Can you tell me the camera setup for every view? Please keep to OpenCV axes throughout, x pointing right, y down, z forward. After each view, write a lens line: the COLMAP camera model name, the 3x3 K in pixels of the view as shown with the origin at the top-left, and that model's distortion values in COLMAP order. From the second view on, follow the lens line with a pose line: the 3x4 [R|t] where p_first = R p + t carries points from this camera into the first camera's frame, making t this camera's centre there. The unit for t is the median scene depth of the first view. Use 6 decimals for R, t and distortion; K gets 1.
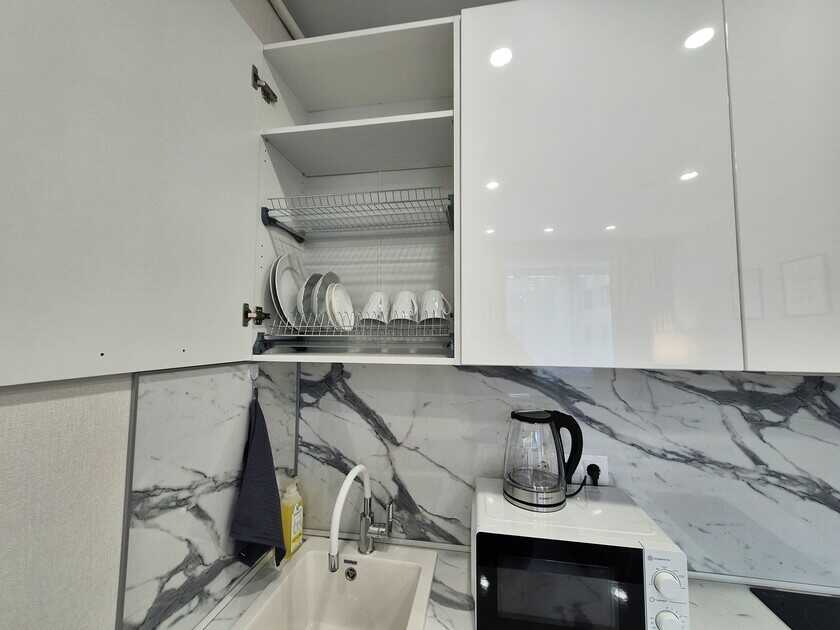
lens RADIAL K [[337.4, 0, 420.2], [0, 337.4, 310.9], [0, 0, 1]] dist [0.000879, -0.000261]
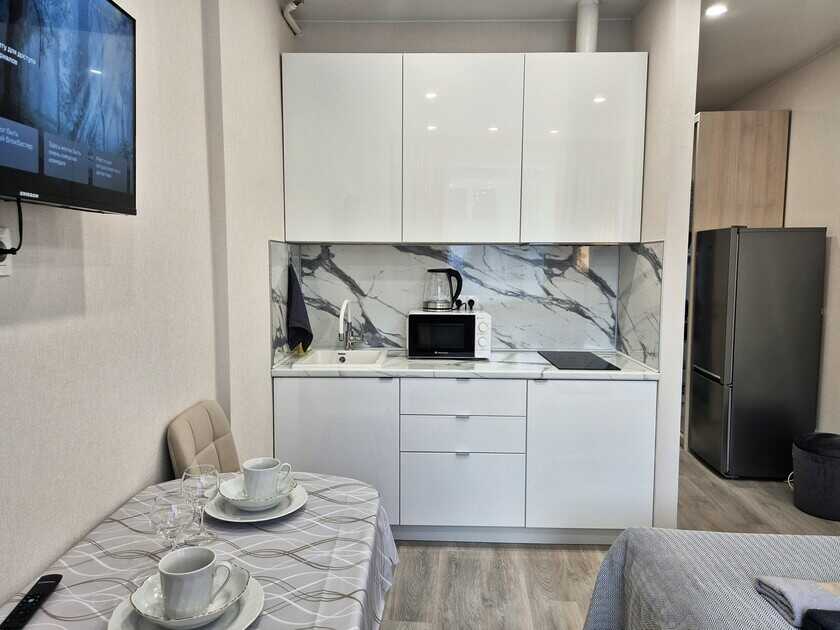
lens RADIAL K [[568.5, 0, 420.0], [0, 568.5, 315.0], [0, 0, 1]] dist [0.040415, 0.000579]
pose [[0.987719, -0.016324, 0.155383, -0.268279], [-0.009108, 0.986820, 0.161563, 0.029760], [-0.155973, -0.160994, 0.974553, -2.090843]]
